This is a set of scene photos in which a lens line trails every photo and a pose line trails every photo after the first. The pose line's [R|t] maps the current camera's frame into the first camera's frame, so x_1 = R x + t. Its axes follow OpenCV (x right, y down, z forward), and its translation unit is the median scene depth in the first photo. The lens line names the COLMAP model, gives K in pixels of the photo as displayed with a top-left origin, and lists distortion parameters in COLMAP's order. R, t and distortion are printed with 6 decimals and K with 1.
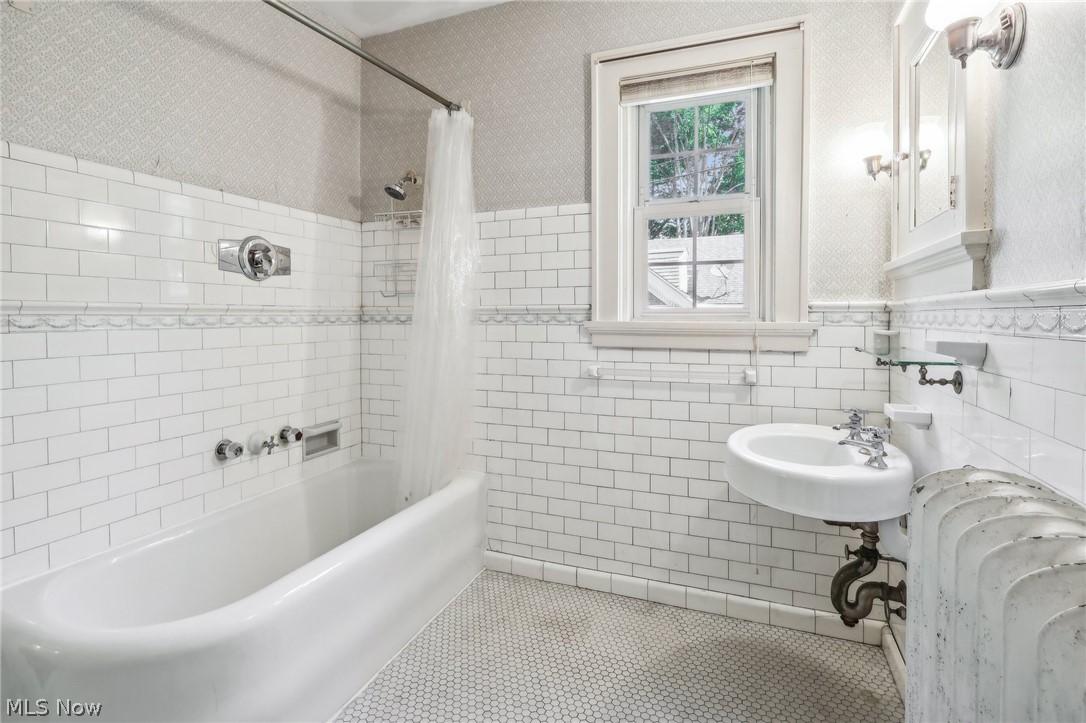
lens RADIAL K [[523.0, 0, 548.1], [0, 523.0, 330.0], [0, 0, 1]] dist [0.001108, 0.001149]
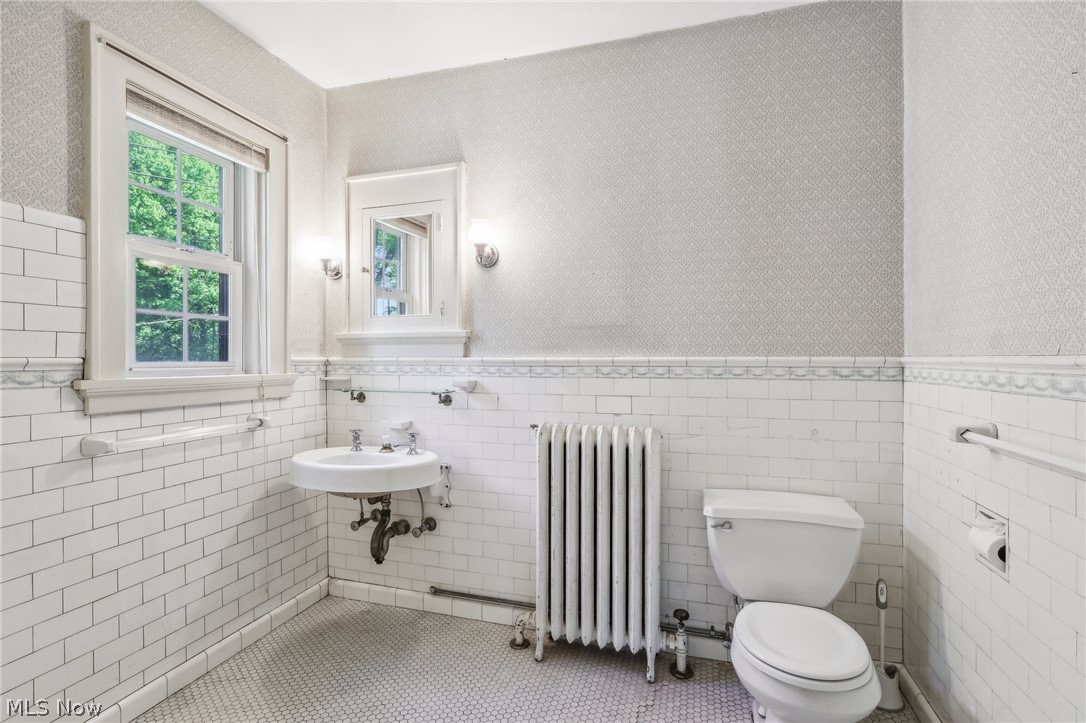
lens RADIAL K [[523.0, 0, 540.3], [0, 523.0, 358.5], [0, 0, 1]] dist [0.001108, 0.001149]
pose [[-0.081603, -0.002434, 0.996662, -0.765355], [0.019267, 0.999806, 0.004020, -0.041789], [-0.996479, 0.019531, -0.081541, 0.461155]]
